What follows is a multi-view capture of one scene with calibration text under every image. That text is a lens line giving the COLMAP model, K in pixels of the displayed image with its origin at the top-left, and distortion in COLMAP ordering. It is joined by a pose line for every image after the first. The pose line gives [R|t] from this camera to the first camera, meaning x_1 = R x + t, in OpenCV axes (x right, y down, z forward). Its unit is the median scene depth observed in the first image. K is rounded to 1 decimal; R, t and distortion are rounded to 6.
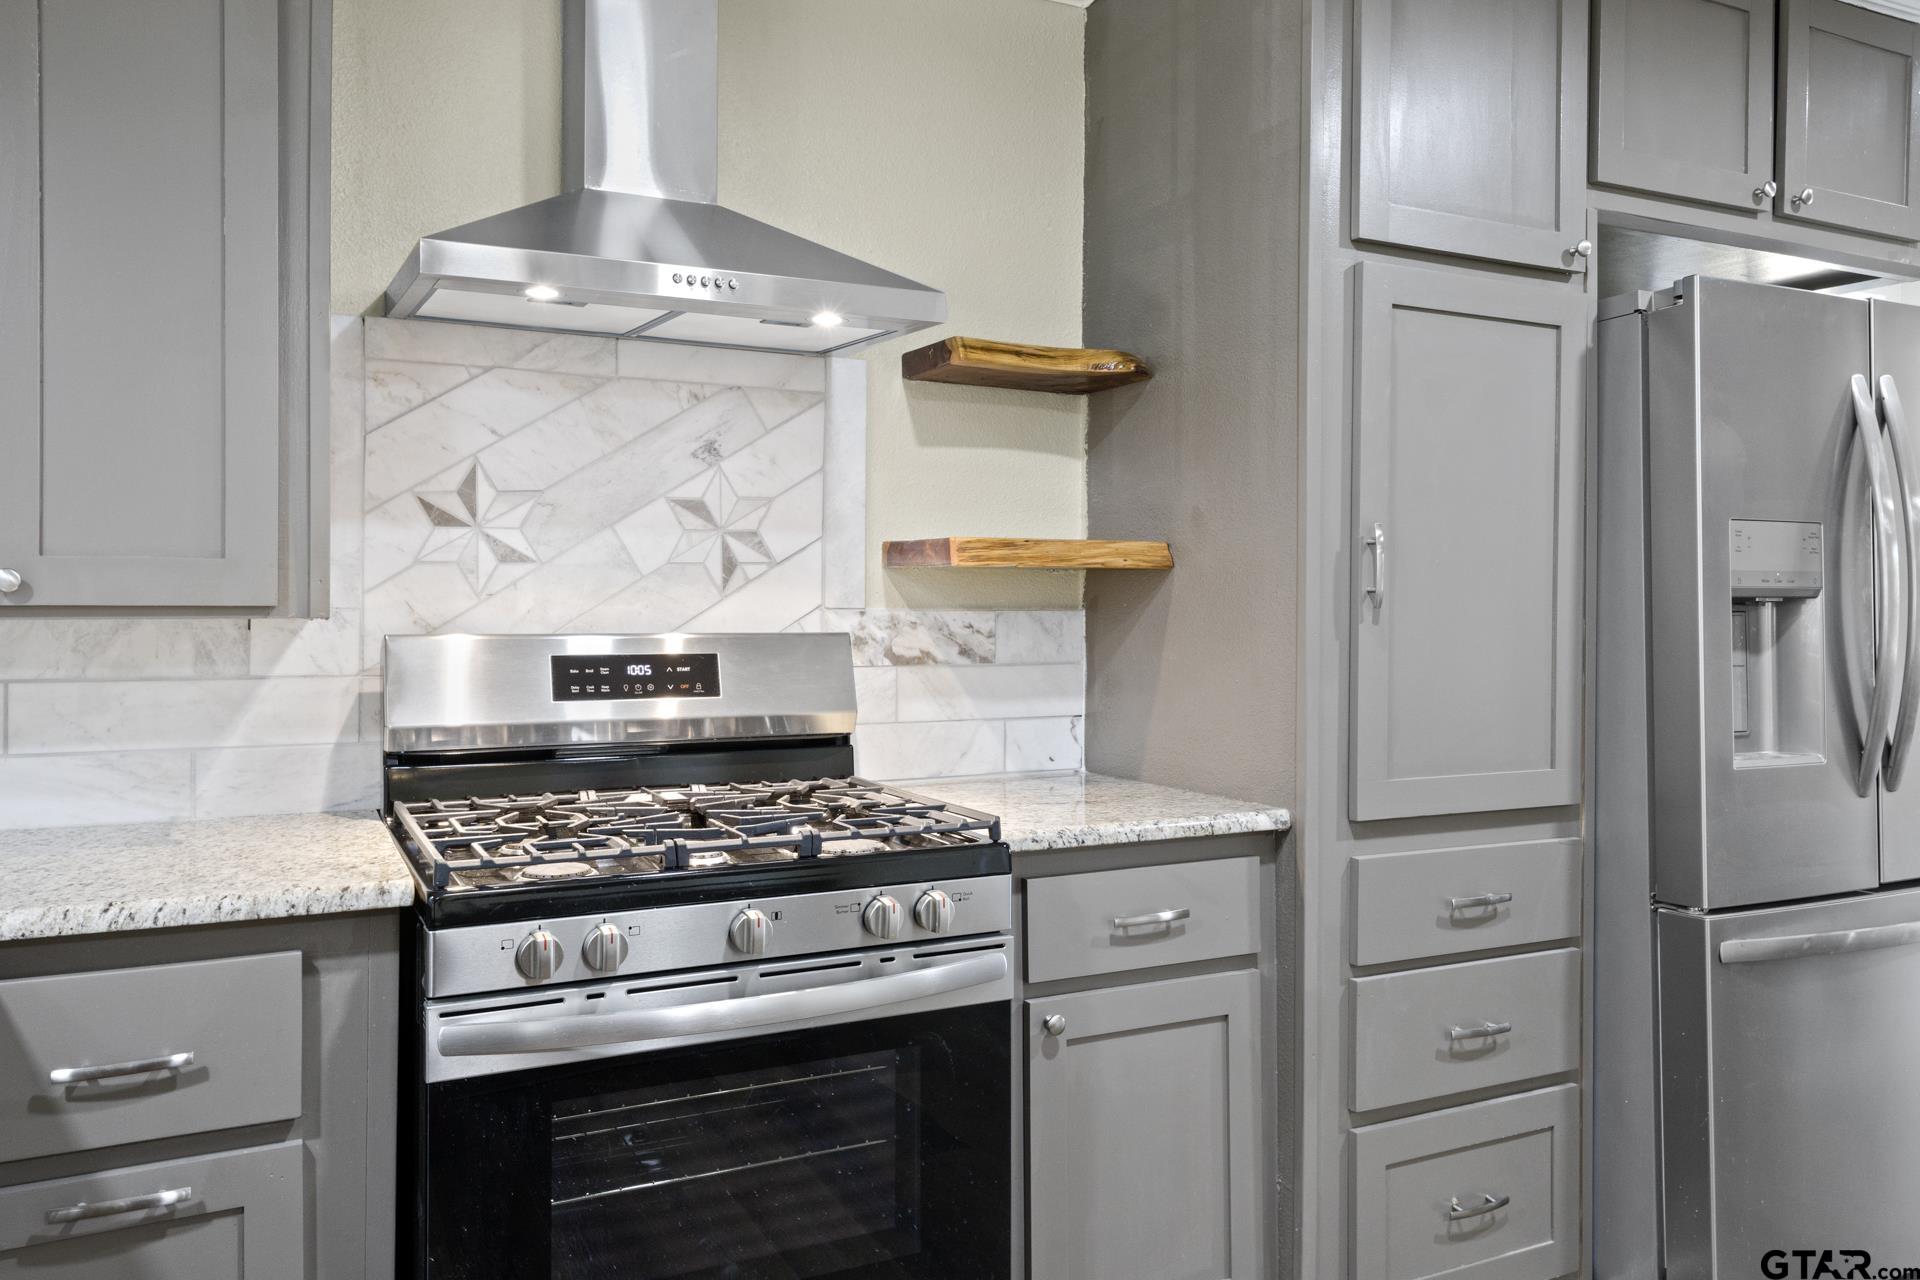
lens RADIAL K [[1427.9, 0, 965.3], [0, 1427.9, 589.6], [0, 0, 1]] dist [0.013456, -0.039861]
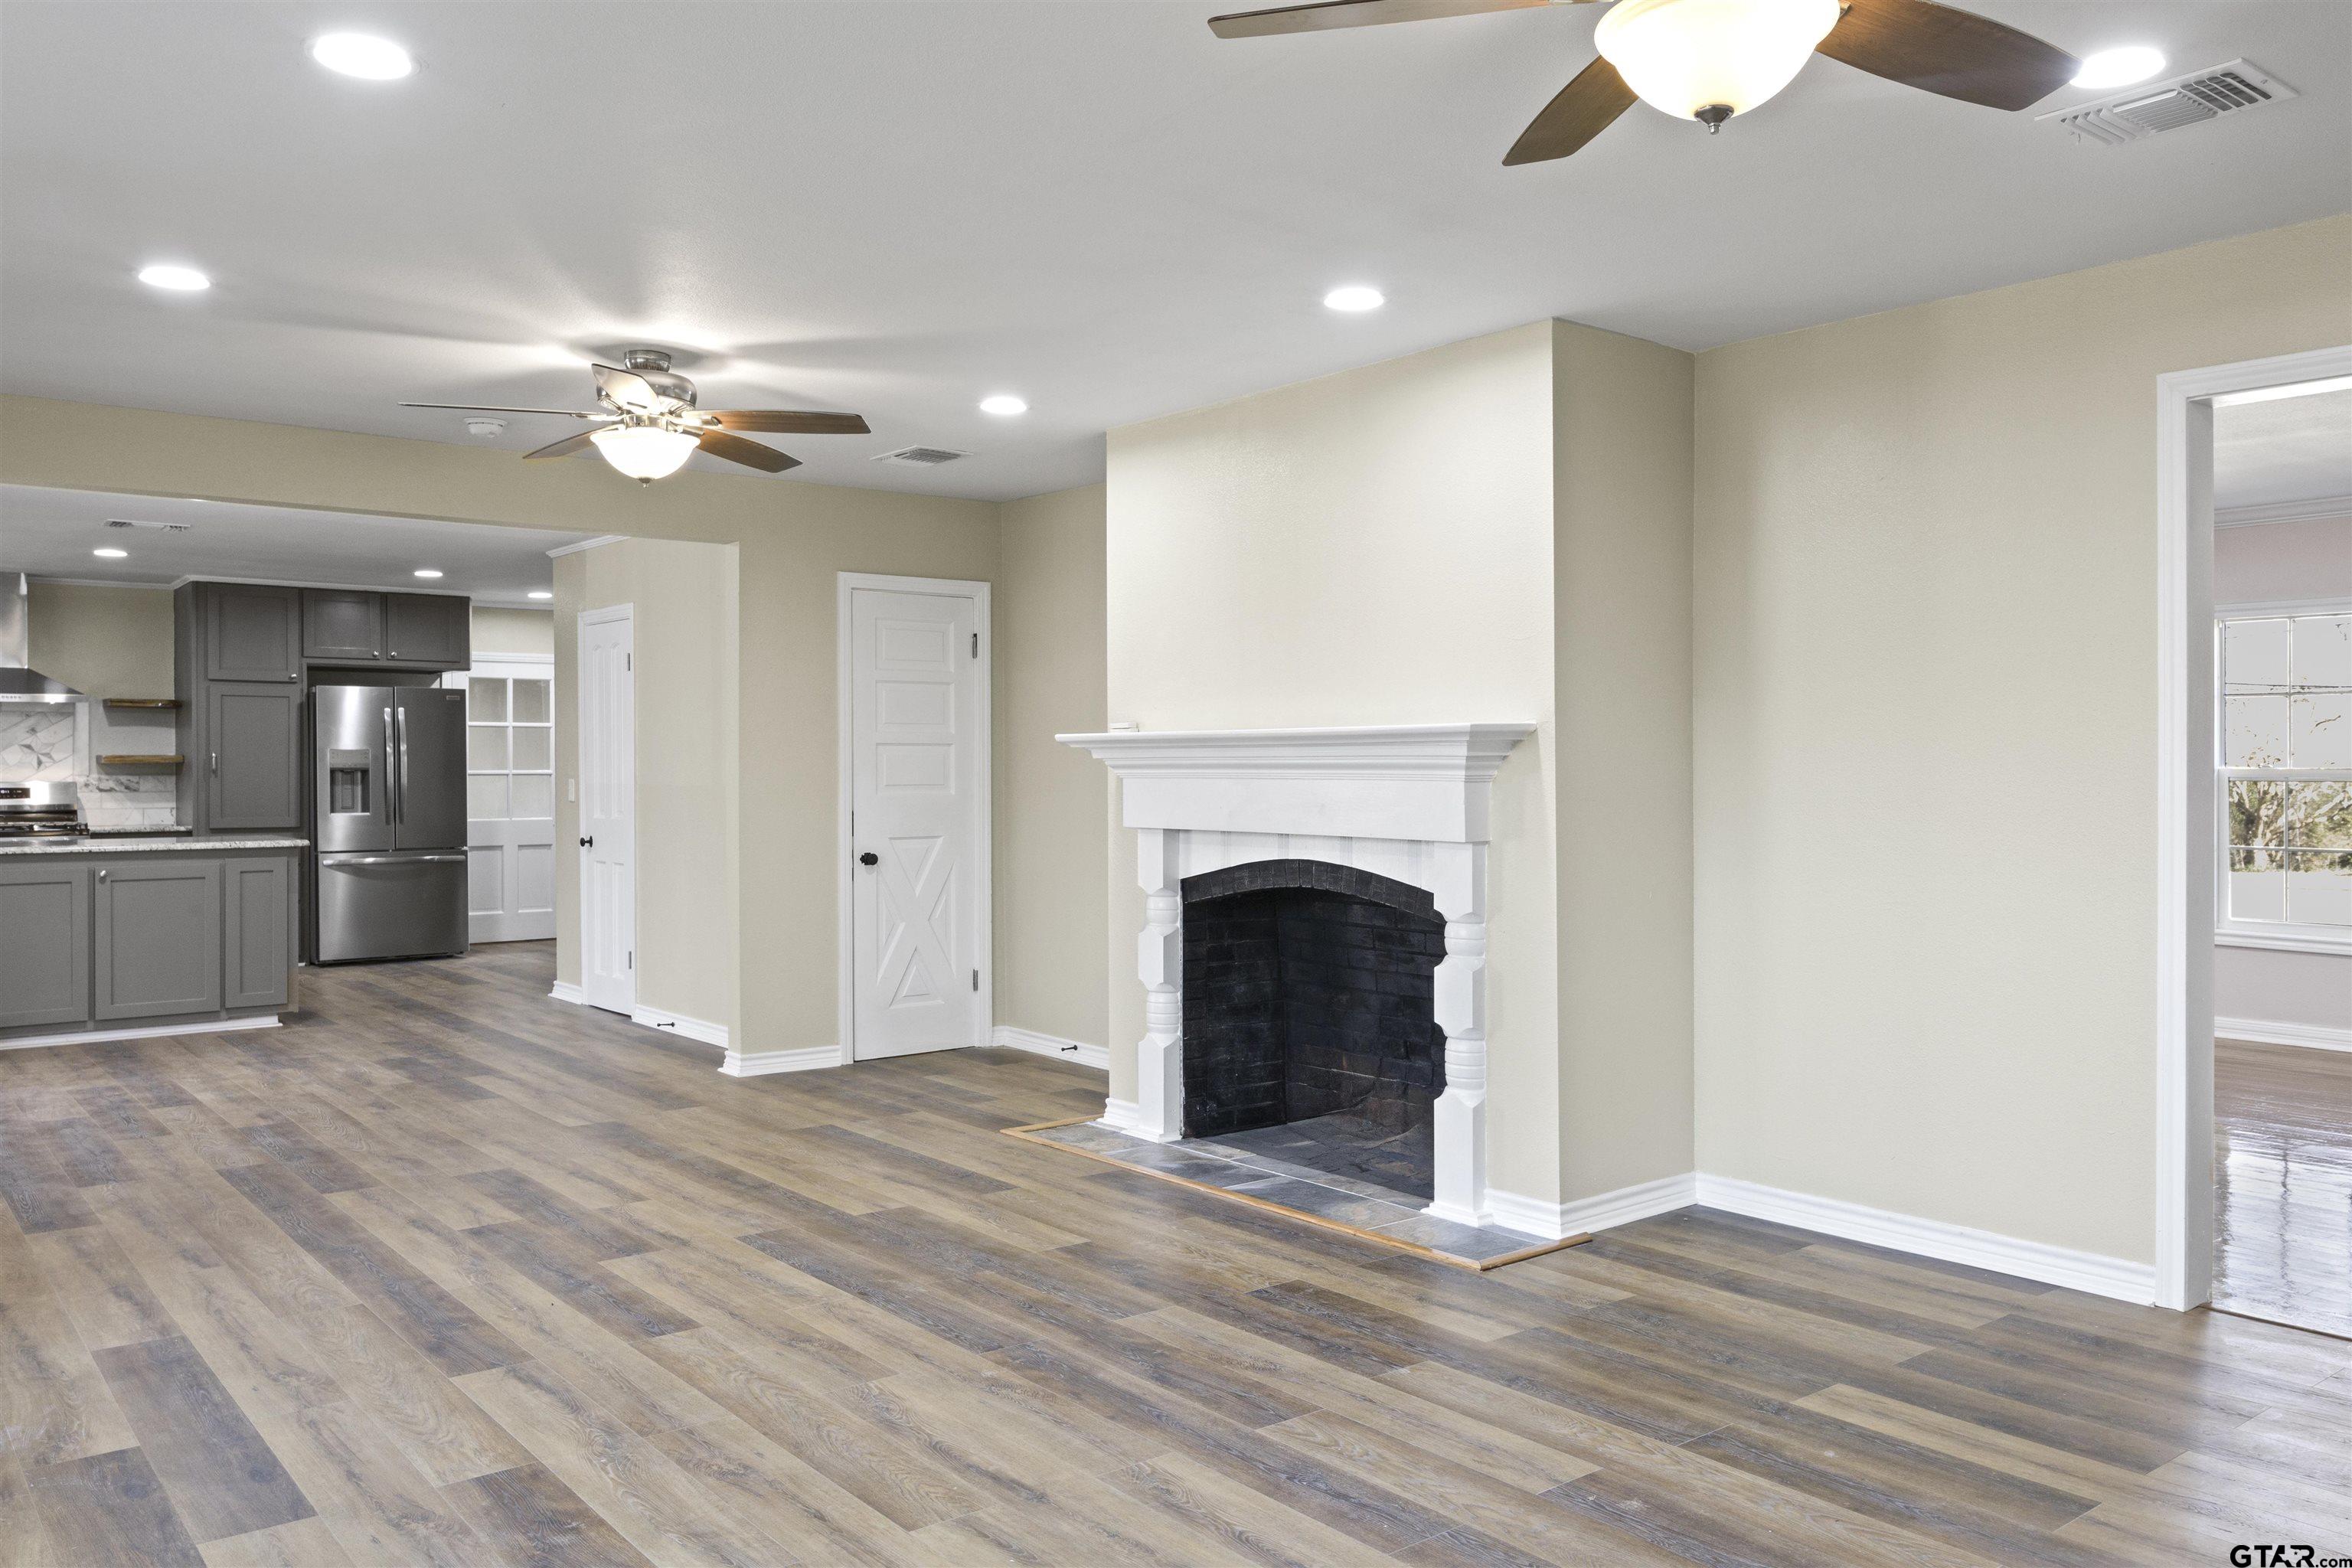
lens RADIAL K [[1749.2, 0, 1209.9], [0, 1749.2, 750.8], [0, 0, 1]] dist [0.013456, -0.039861]
pose [[0.973754, -0.004195, 0.227565, 1.771419], [0.005846, 0.999961, -0.006582, -0.002267], [-0.227529, 0.007739, 0.973741, -4.091860]]
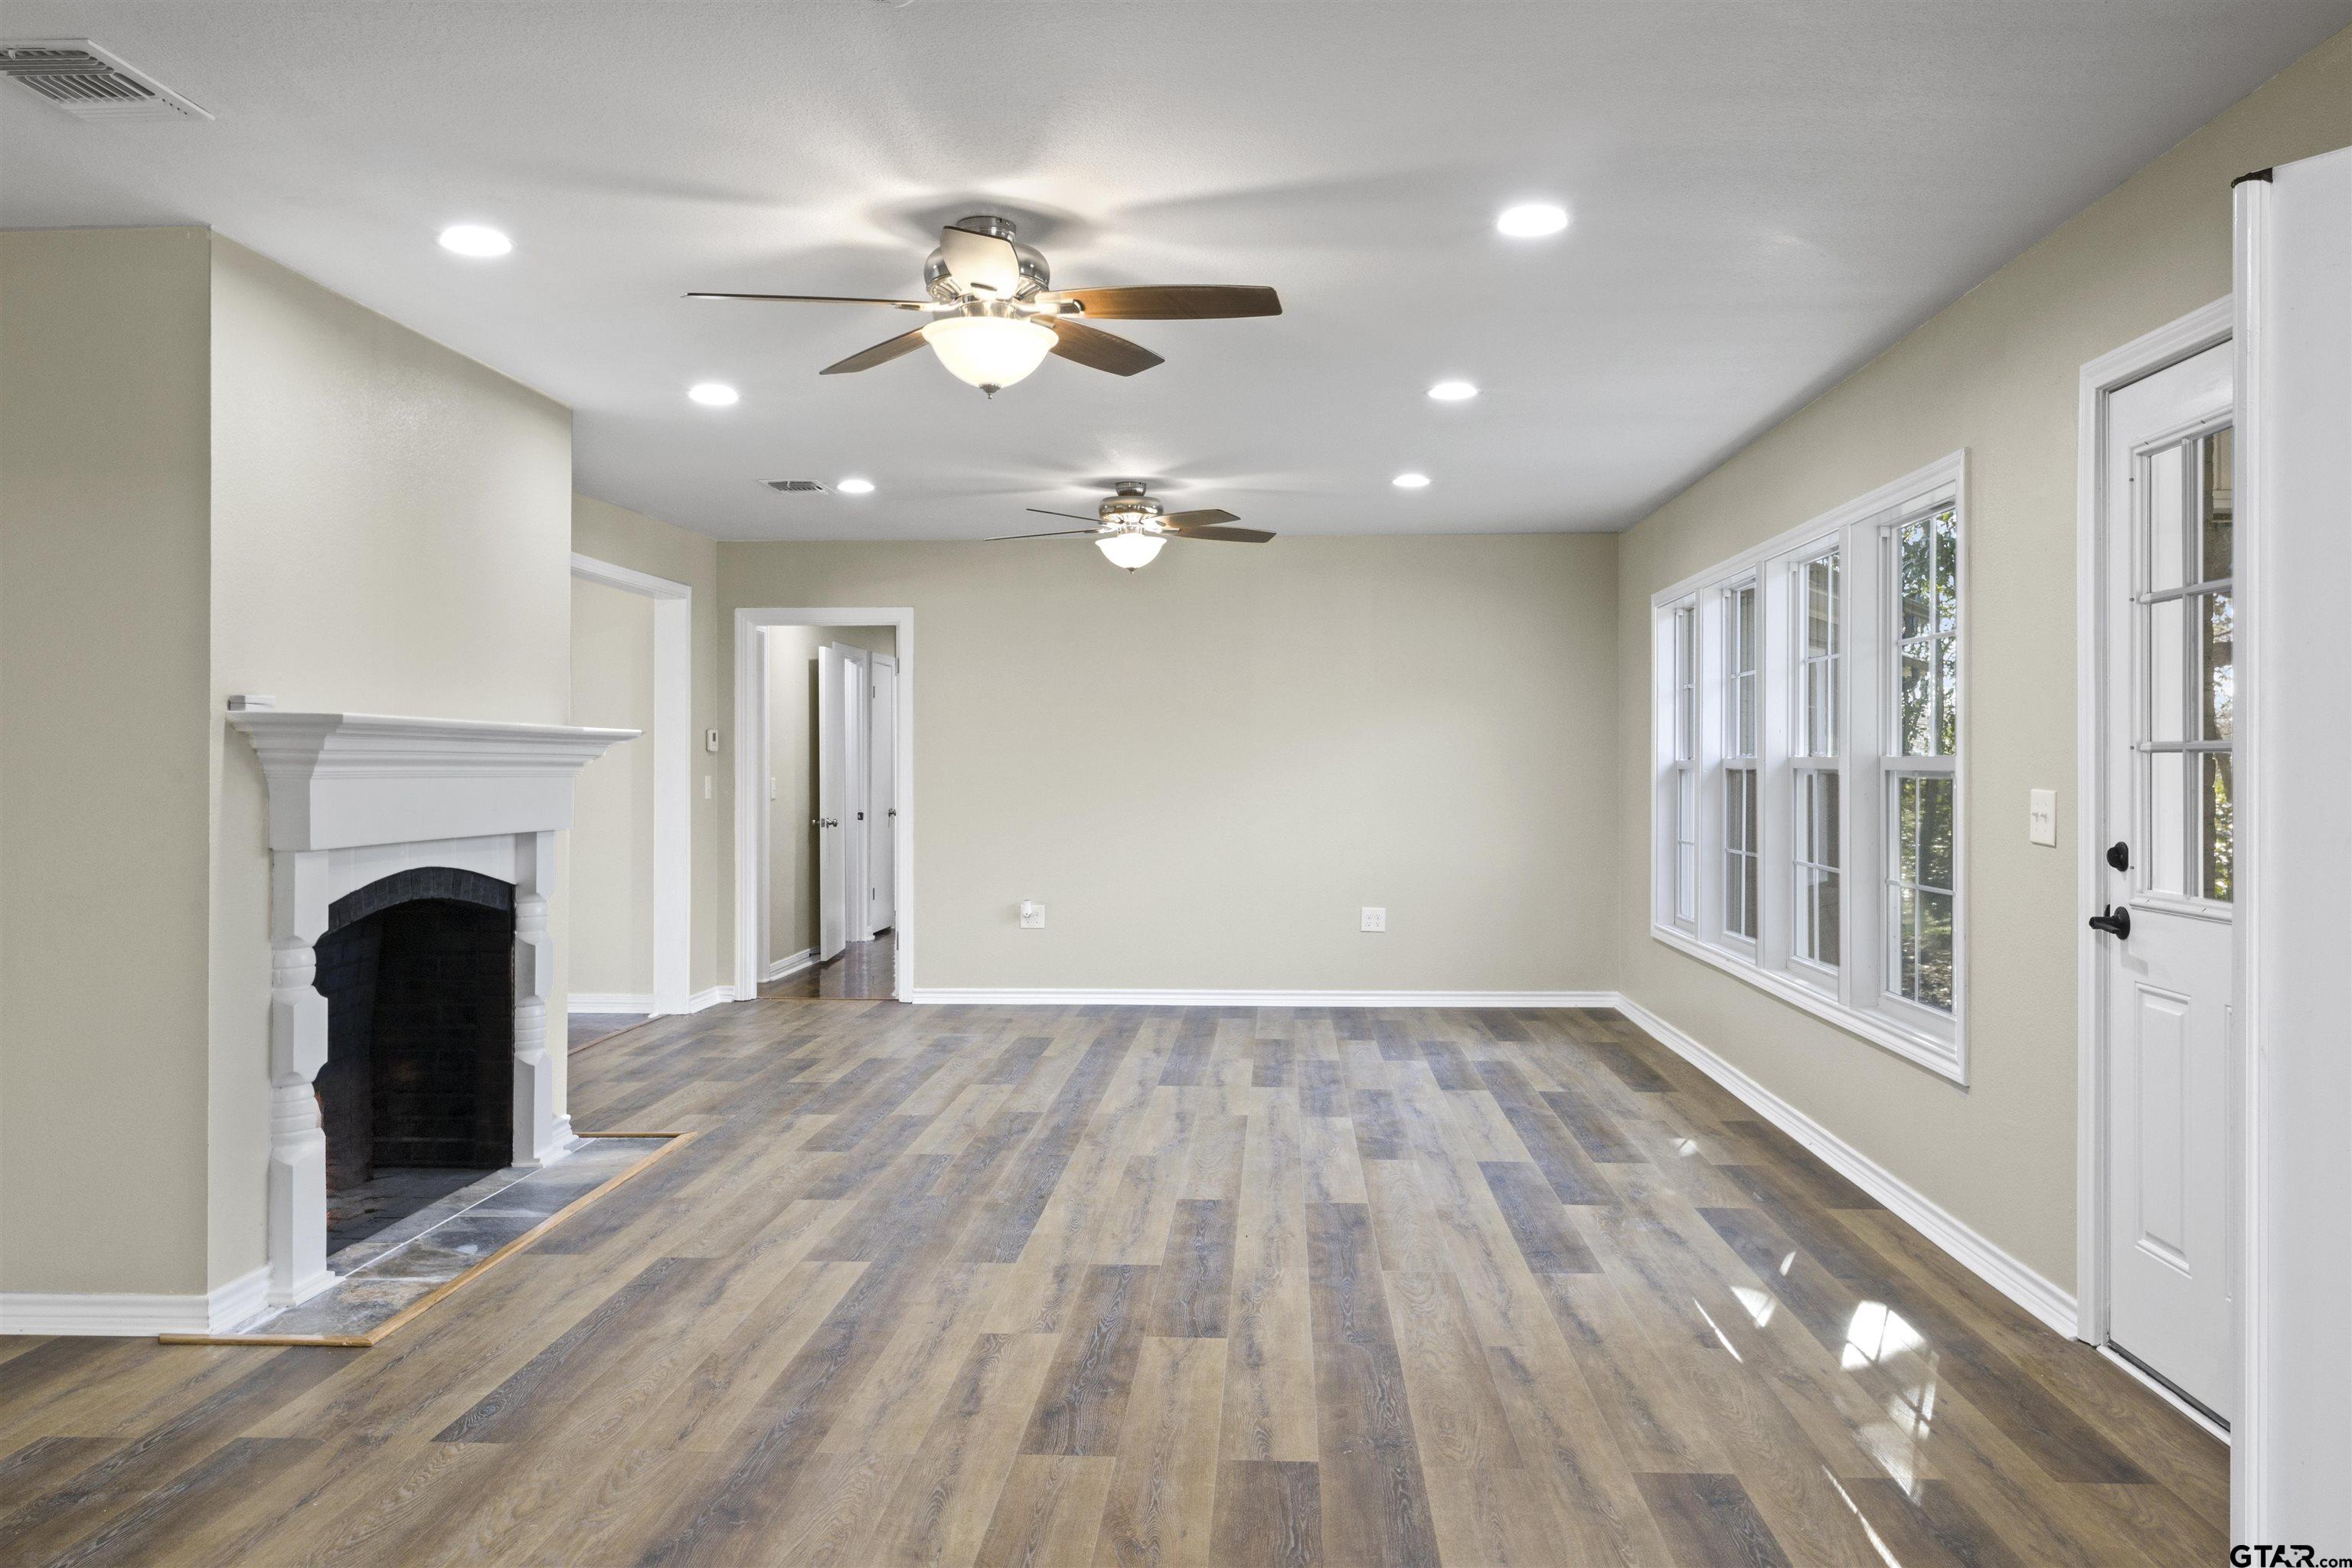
lens RADIAL K [[1749.2, 0, 1167.6], [0, 1749.2, 768.1], [0, 0, 1]] dist [0.013456, -0.039861]
pose [[-0.866174, -0.009113, 0.499660, -0.894152], [-0.009339, 0.999954, 0.002049, -0.001463], [-0.499656, -0.002892, -0.866219, 4.266312]]
